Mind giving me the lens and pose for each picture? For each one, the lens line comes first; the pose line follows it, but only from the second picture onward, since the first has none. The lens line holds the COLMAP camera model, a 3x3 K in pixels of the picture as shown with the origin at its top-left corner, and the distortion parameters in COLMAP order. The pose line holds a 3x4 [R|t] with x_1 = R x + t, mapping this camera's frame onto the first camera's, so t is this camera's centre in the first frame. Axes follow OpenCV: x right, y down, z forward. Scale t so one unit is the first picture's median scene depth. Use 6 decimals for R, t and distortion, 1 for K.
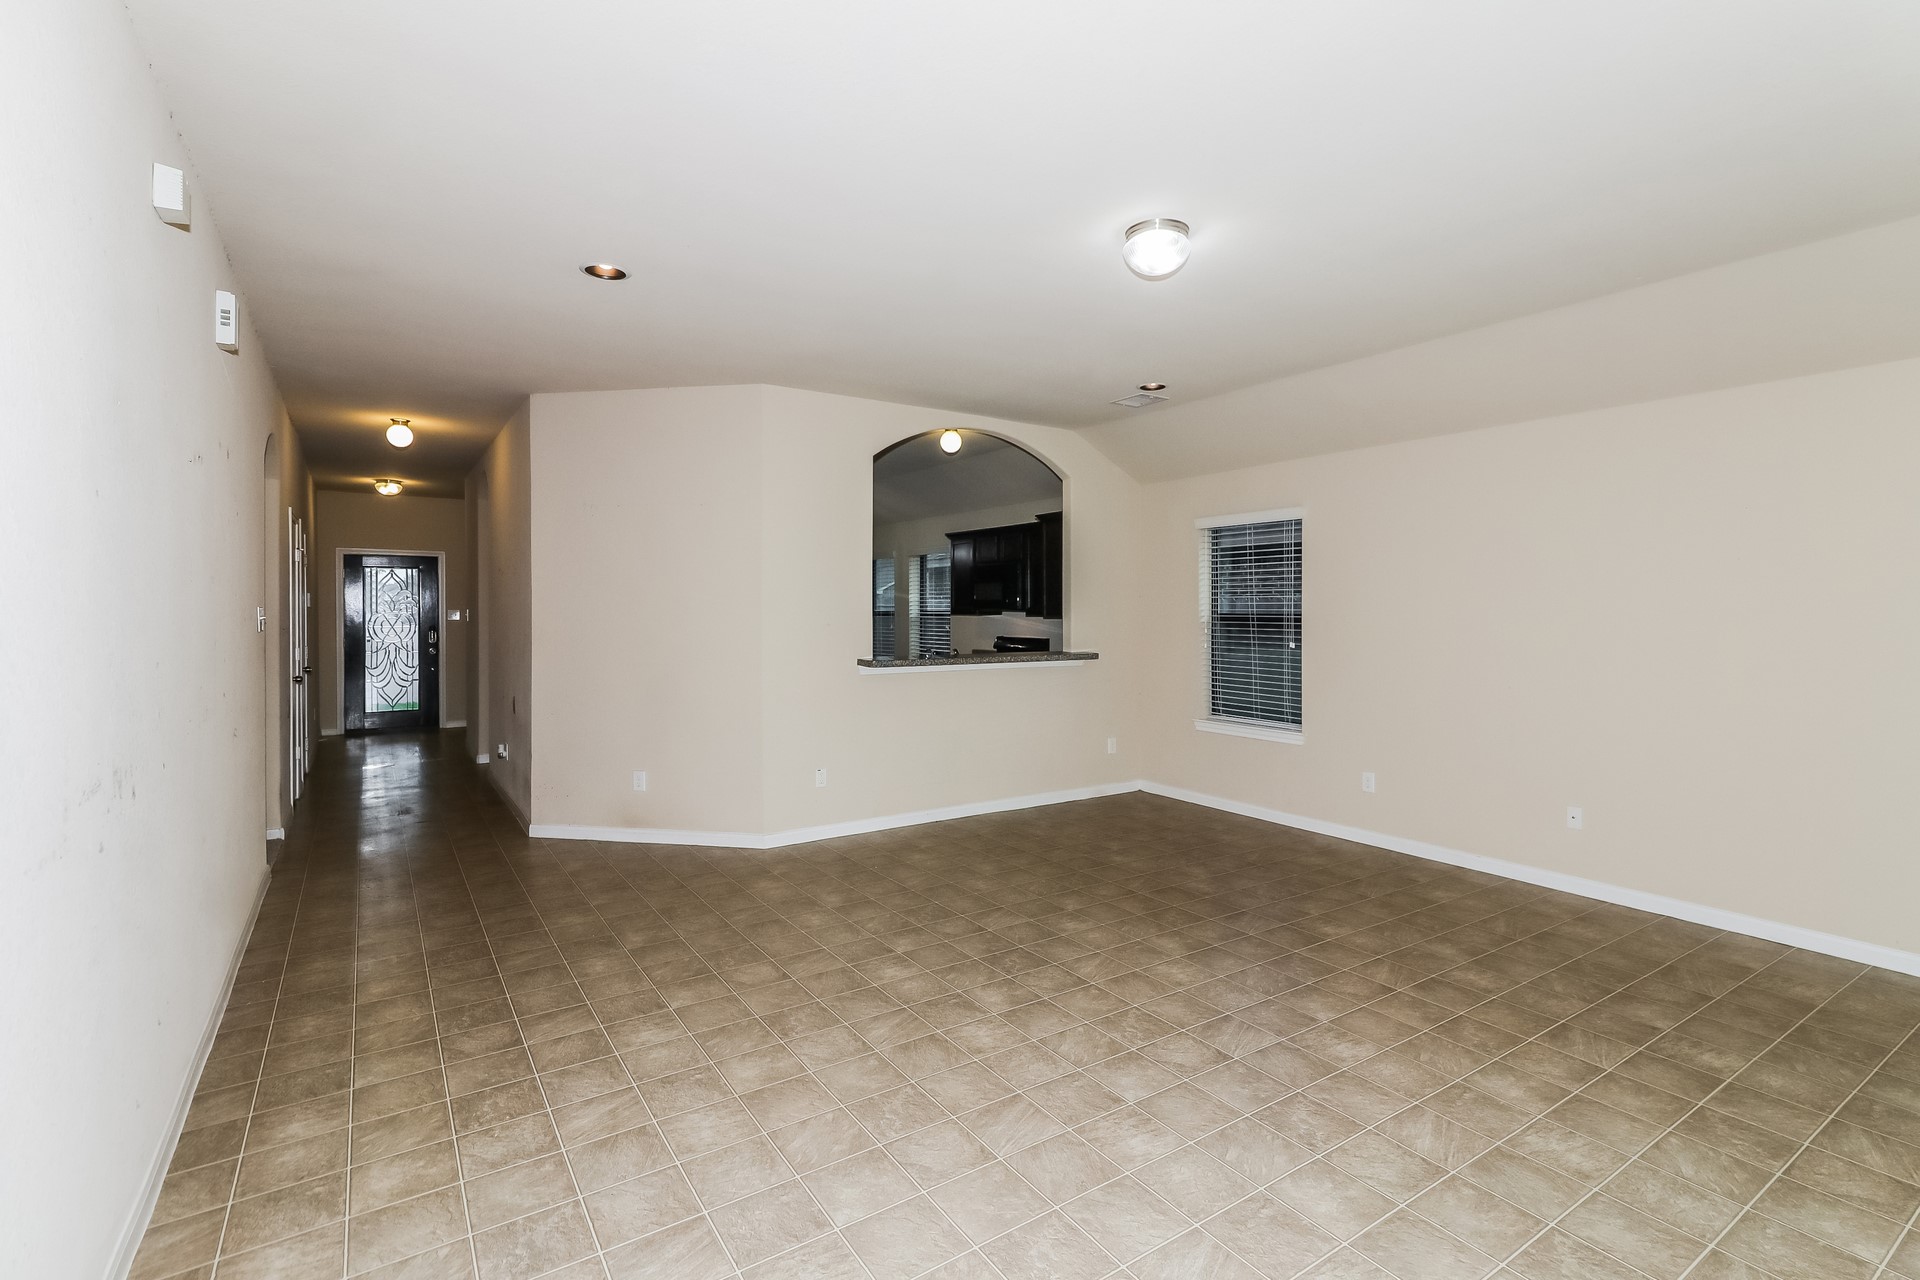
lens RADIAL K [[894.4, 0, 985.2], [0, 894.4, 637.7], [0, 0, 1]] dist [0.008224, 0.000202]
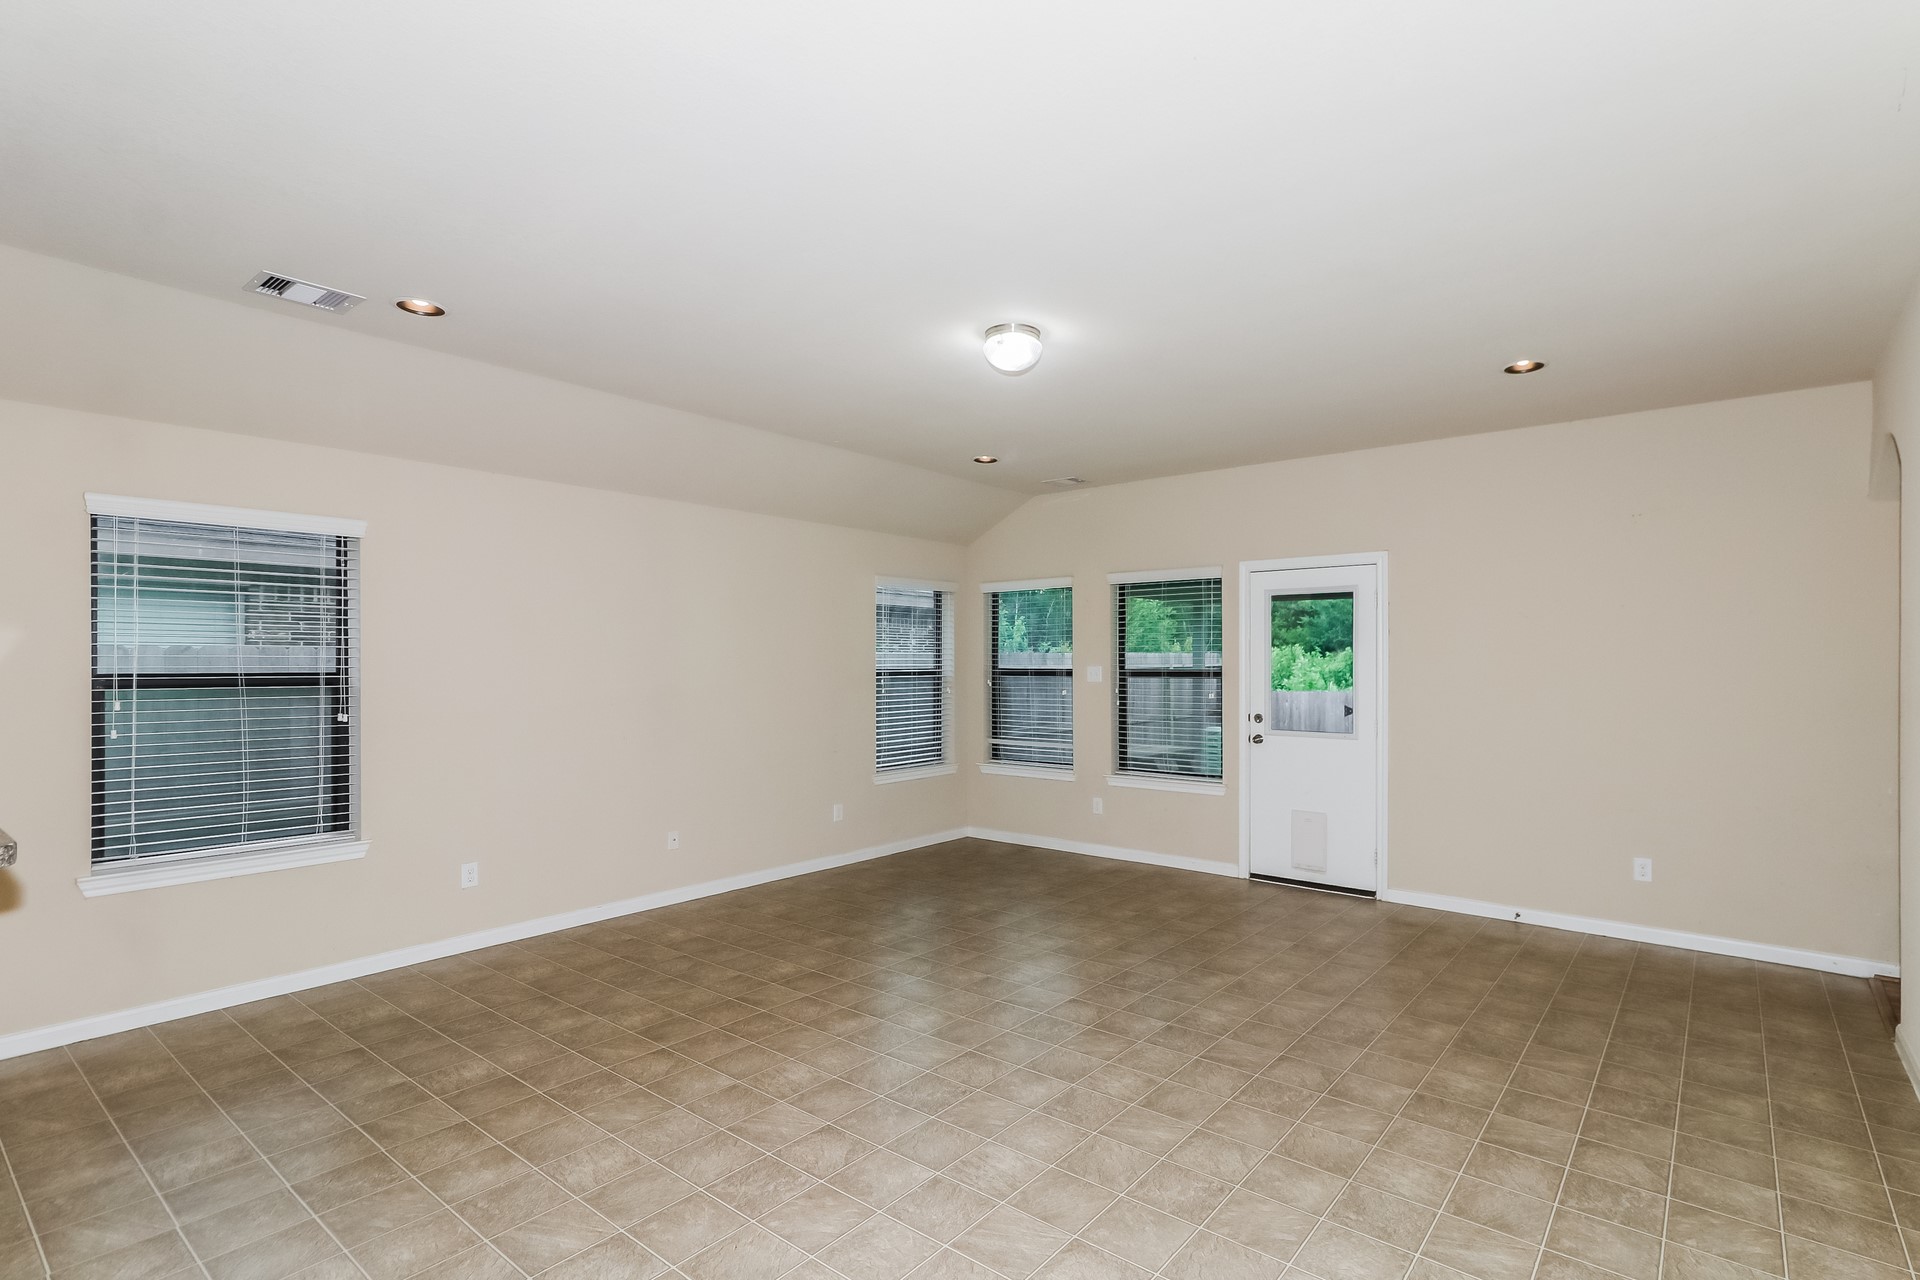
lens RADIAL K [[938.3, 0, 1002.5], [0, 938.3, 621.9], [0, 0, 1]] dist [-0.003556, 0.000773]
pose [[-0.302675, 0.038291, 0.952324, -0.686002], [0.036398, 0.998928, -0.028597, -0.034157], [-0.952398, 0.026007, -0.303745, 0.996918]]
